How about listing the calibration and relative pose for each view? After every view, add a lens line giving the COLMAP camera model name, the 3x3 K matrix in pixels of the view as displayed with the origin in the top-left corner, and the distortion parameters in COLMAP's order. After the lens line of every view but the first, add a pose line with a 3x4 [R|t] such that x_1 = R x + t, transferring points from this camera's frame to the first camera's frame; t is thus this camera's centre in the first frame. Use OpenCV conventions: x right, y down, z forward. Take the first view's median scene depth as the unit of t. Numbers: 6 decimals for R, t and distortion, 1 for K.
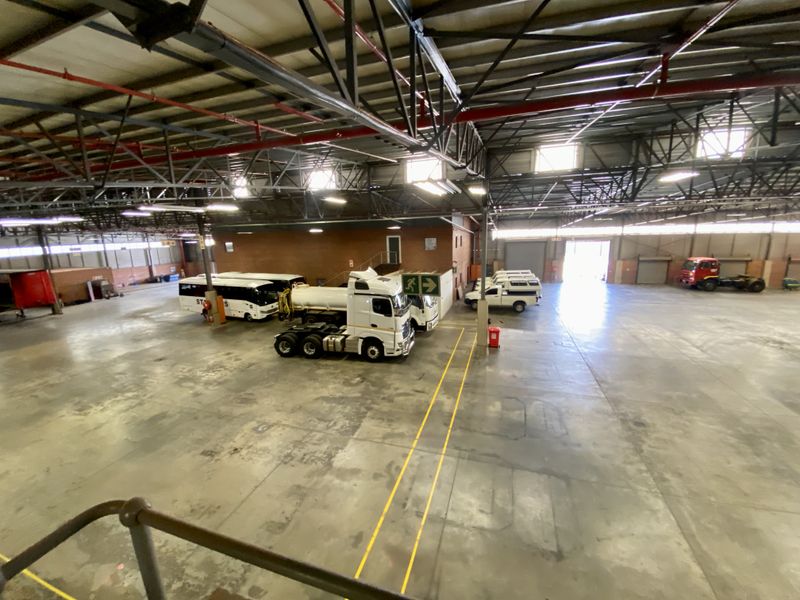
lens RADIAL K [[324.4, 0, 398.1], [0, 324.4, 297.5], [0, 0, 1]] dist [0.036632, -0.027436]
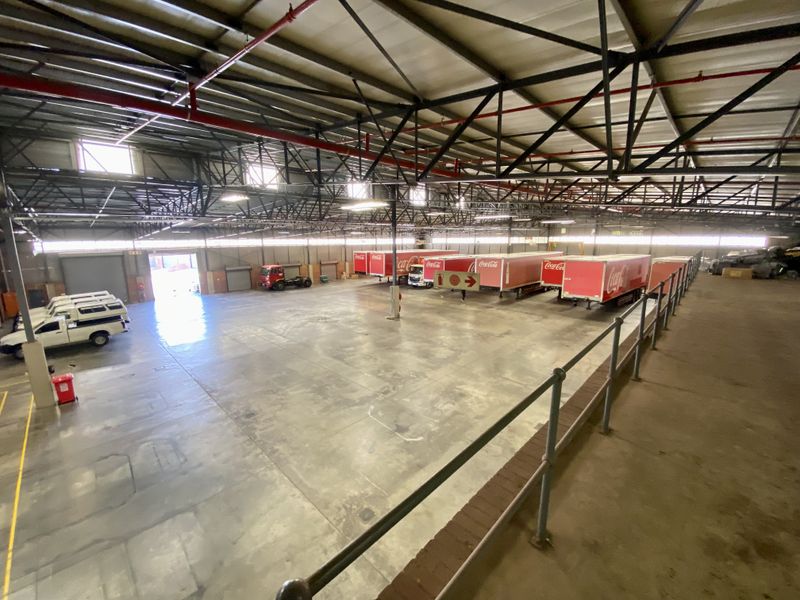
lens RADIAL K [[324.5, 0, 397.8], [0, 324.5, 298.7], [0, 0, 1]] dist [0.034711, -0.027809]
pose [[0.448732, -0.141265, 0.882431, 0.019481], [0.171024, 0.982752, 0.070356, 0.000809], [-0.877149, 0.119346, 0.465152, -0.009523]]
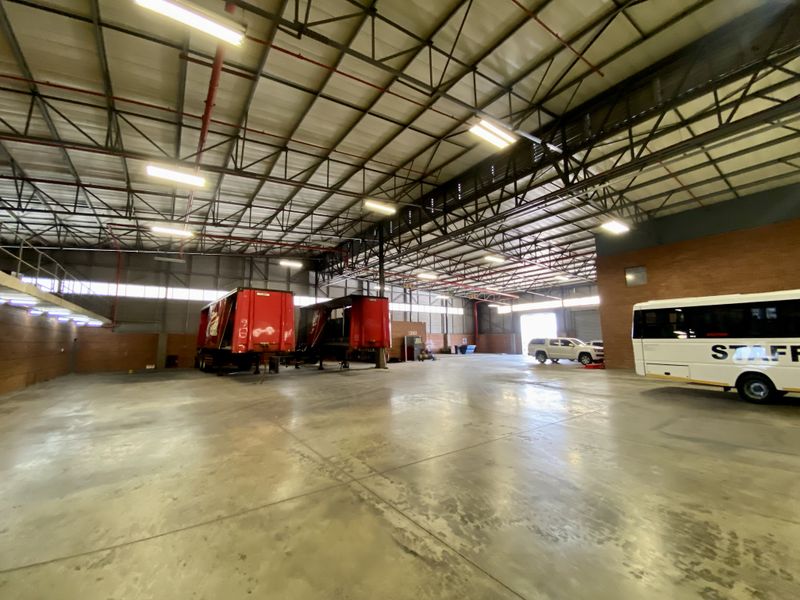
lens RADIAL K [[324.5, 0, 397.8], [0, 324.5, 298.7], [0, 0, 1]] dist [0.034711, -0.027809]
pose [[0.806019, -0.052478, -0.589558, -1.141185], [-0.128299, 0.956890, -0.260580, 0.166227], [0.577817, 0.285672, 0.764539, 0.840347]]
